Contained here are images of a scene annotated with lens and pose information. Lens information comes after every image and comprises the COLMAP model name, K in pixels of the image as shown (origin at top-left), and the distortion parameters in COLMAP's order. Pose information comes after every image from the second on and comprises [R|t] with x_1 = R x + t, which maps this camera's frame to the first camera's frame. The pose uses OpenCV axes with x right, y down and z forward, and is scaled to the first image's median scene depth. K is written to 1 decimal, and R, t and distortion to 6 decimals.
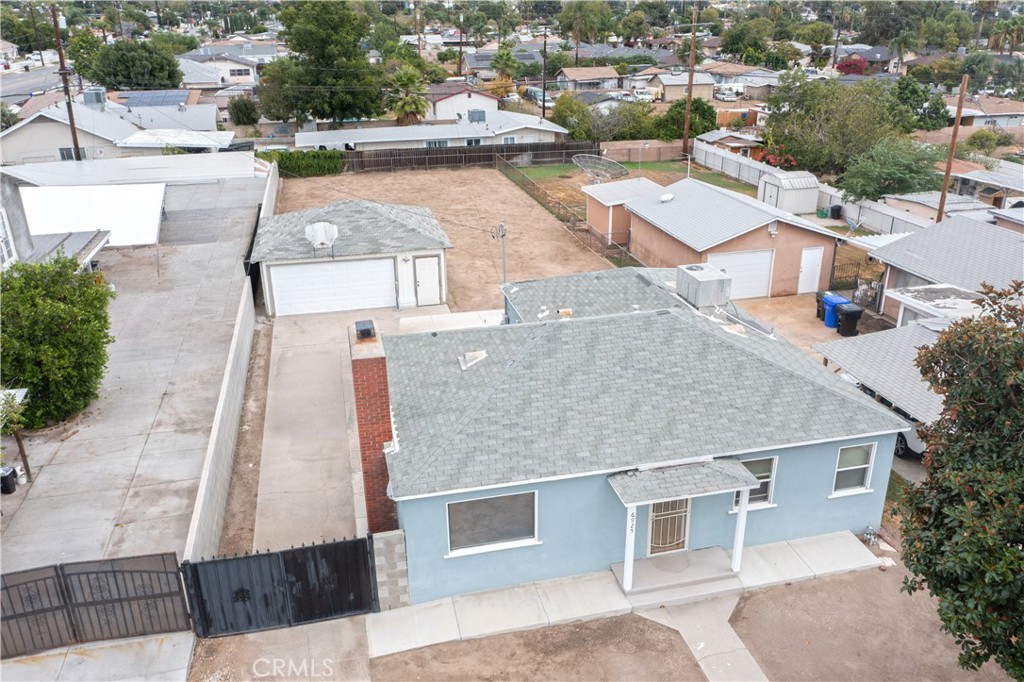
lens RADIAL K [[819.2, 0, 515.9], [0, 819.2, 341.4], [0, 0, 1]] dist [-0.007613, 0.018916]
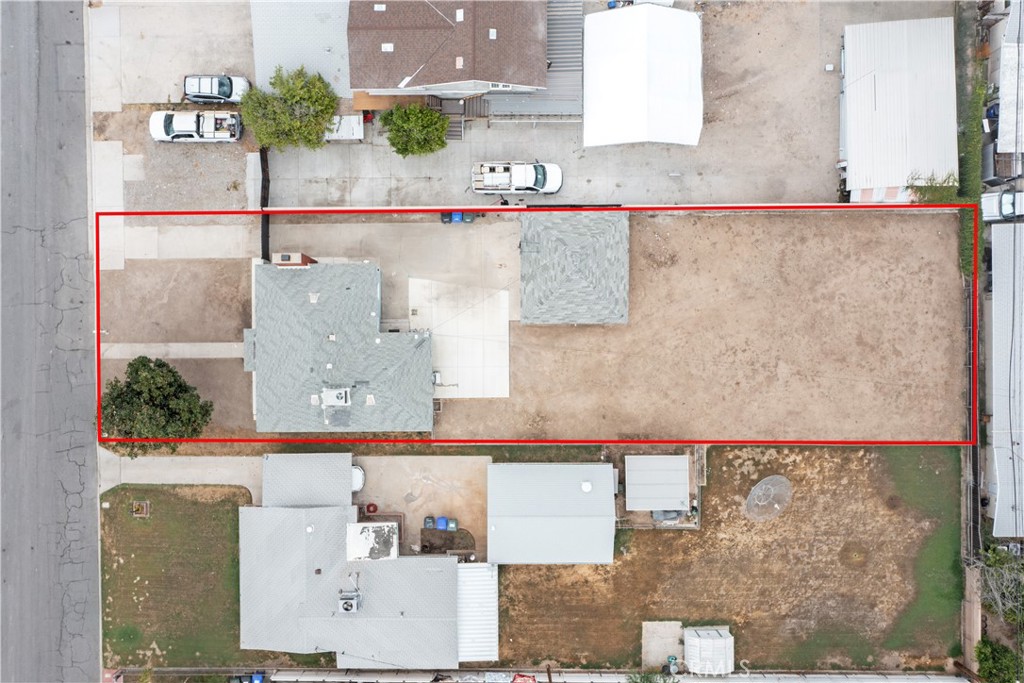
lens RADIAL K [[819.2, 0, 515.9], [0, 819.2, 341.9], [0, 0, 1]] dist [-0.007613, 0.018916]
pose [[-0.226234, 0.973797, 0.023180, -0.047834], [-0.350634, -0.103615, 0.930763, -1.035016], [0.908776, 0.202443, 0.364887, 0.234484]]
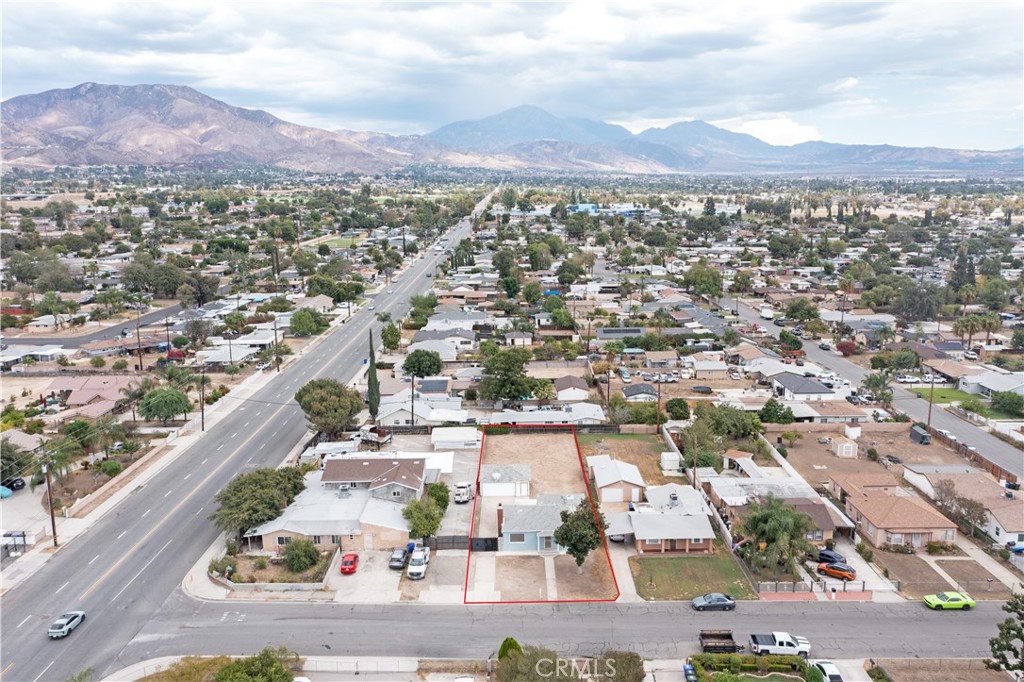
lens RADIAL K [[819.2, 0, 515.9], [0, 819.2, 341.4], [0, 0, 1]] dist [-0.007613, 0.018916]
pose [[0.973611, 0.040250, -0.224638, 0.399524], [-0.083027, 0.979342, -0.184377, -0.027774], [0.212576, 0.198163, 0.956840, -1.611846]]
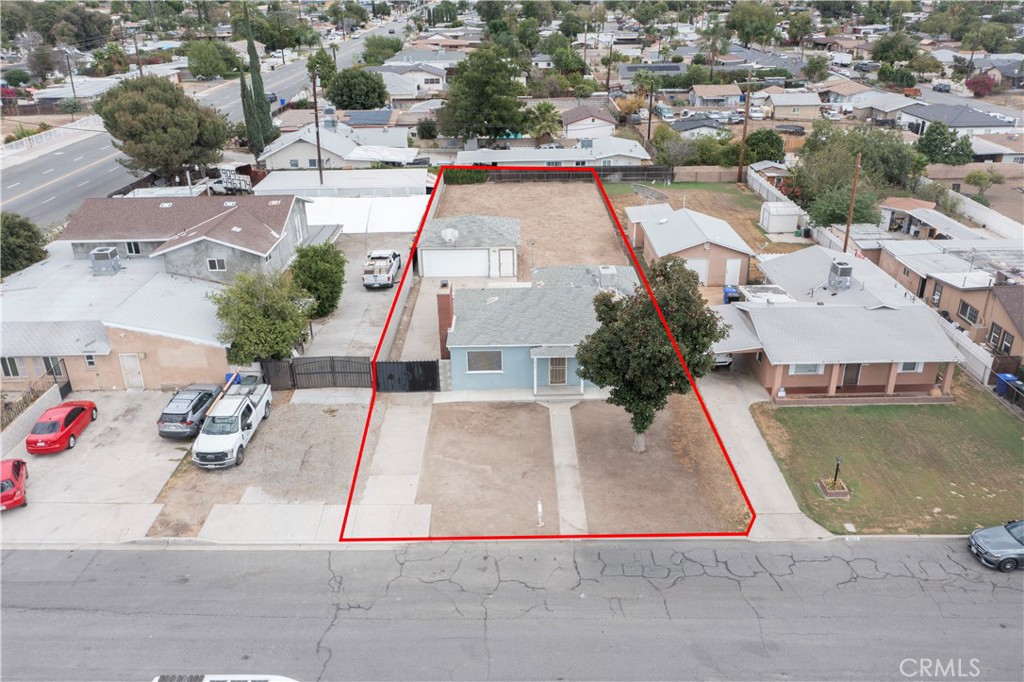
lens RADIAL K [[819.2, 0, 515.9], [0, 819.2, 341.4], [0, 0, 1]] dist [-0.007613, 0.018916]
pose [[0.974537, 0.087112, -0.206611, 0.186002], [-0.080667, 0.995961, 0.039436, 0.015078], [0.209212, -0.021766, 0.977628, -0.469789]]
